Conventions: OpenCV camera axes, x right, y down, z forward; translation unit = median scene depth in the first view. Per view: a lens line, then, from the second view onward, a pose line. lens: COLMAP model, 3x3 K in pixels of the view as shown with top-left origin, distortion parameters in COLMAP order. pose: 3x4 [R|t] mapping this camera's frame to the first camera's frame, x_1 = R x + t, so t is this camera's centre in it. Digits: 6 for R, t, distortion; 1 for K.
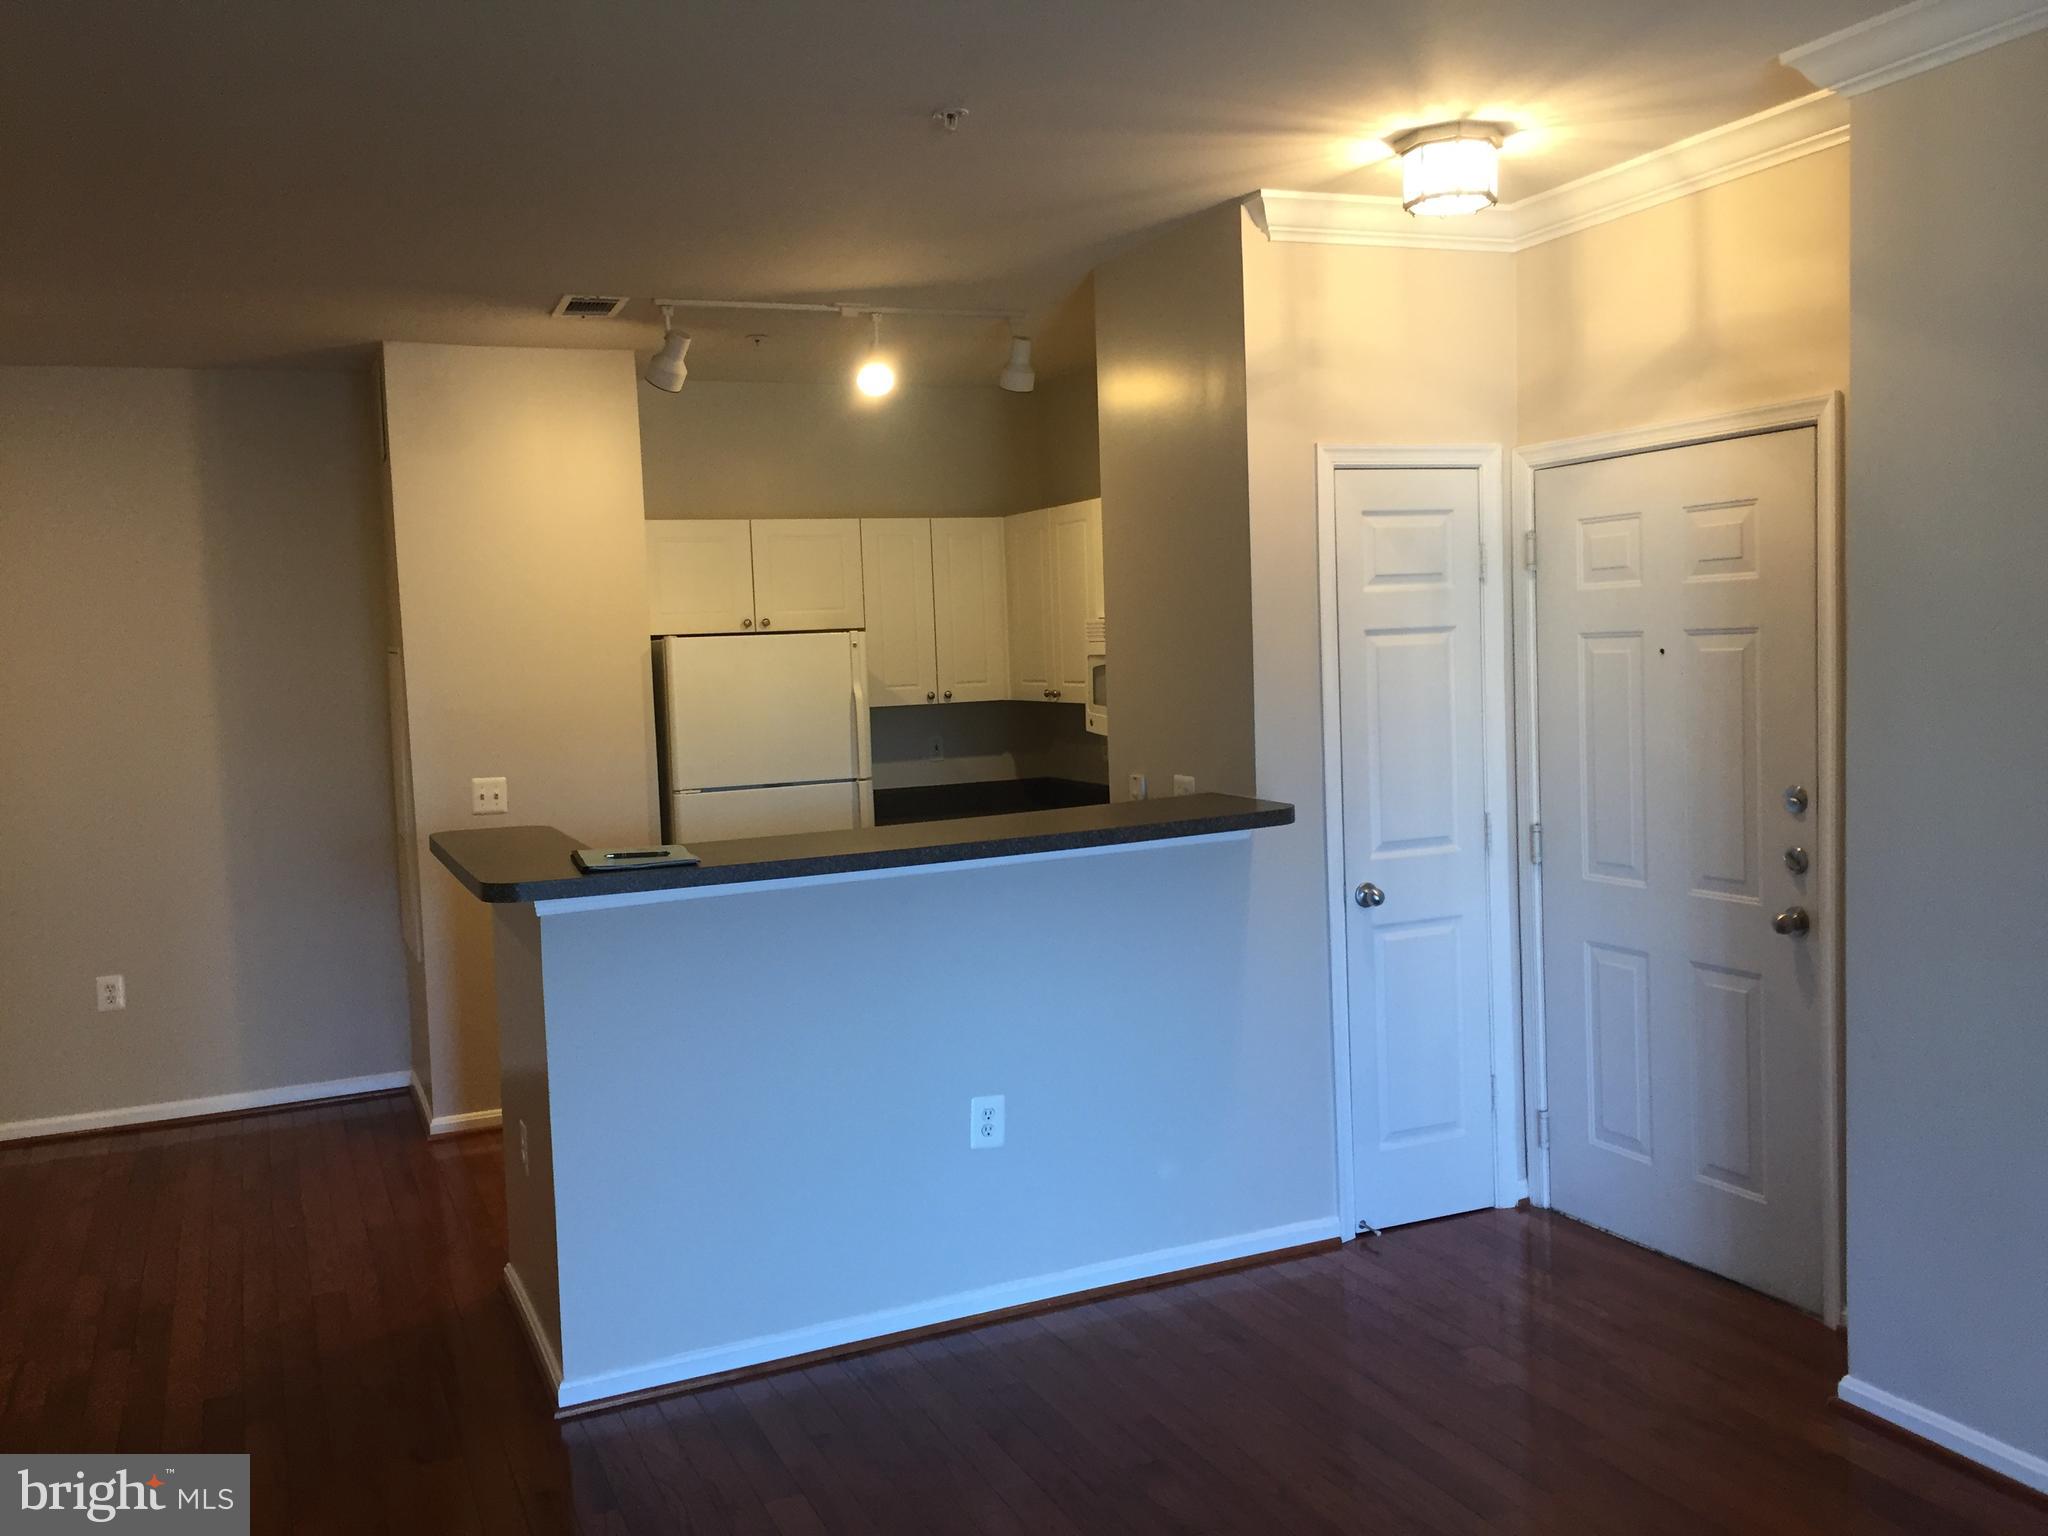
lens RADIAL K [[1759.9, 0, 1037.3], [0, 1759.9, 766.9], [0, 0, 1]] dist [0.076048, -0.092907]
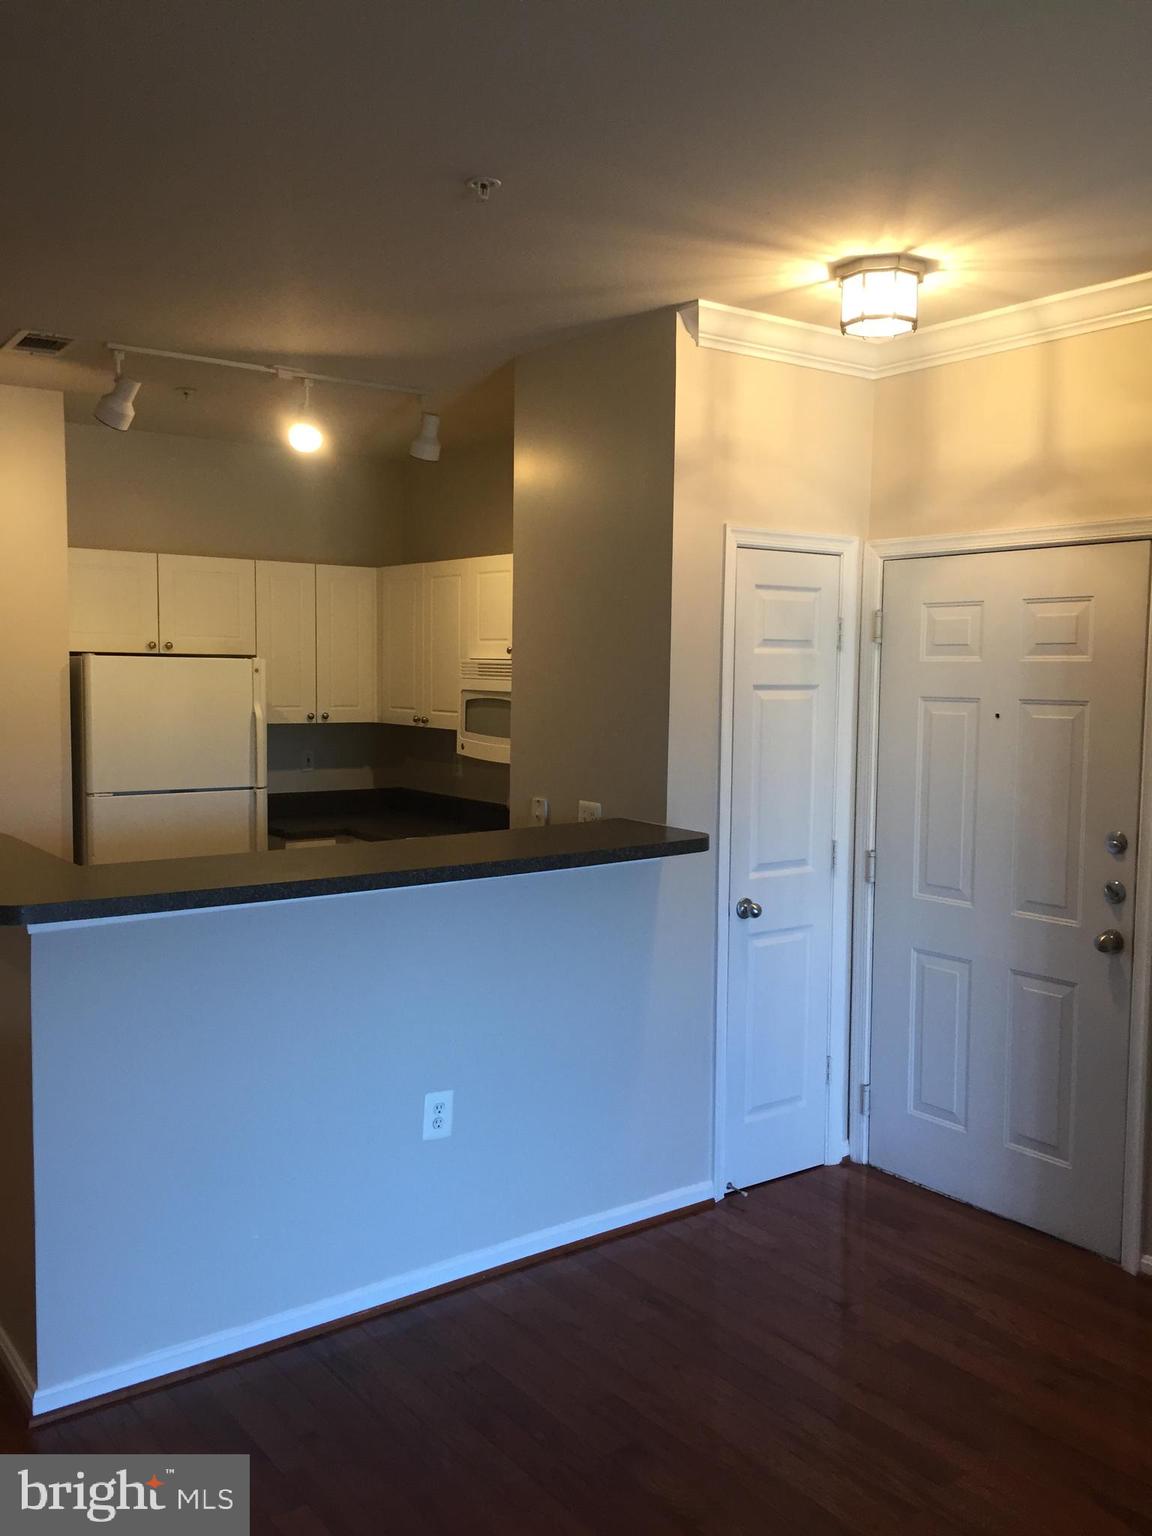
lens RADIAL K [[1319.9, 0, 582.6], [0, 1319.9, 779.2], [0, 0, 1]] dist [0.076048, -0.092907]
pose [[0.974477, 0.033468, 0.221979, -0.105034], [-0.035635, 0.999348, 0.005761, -0.013540], [-0.221642, -0.013525, 0.975034, 0.138810]]
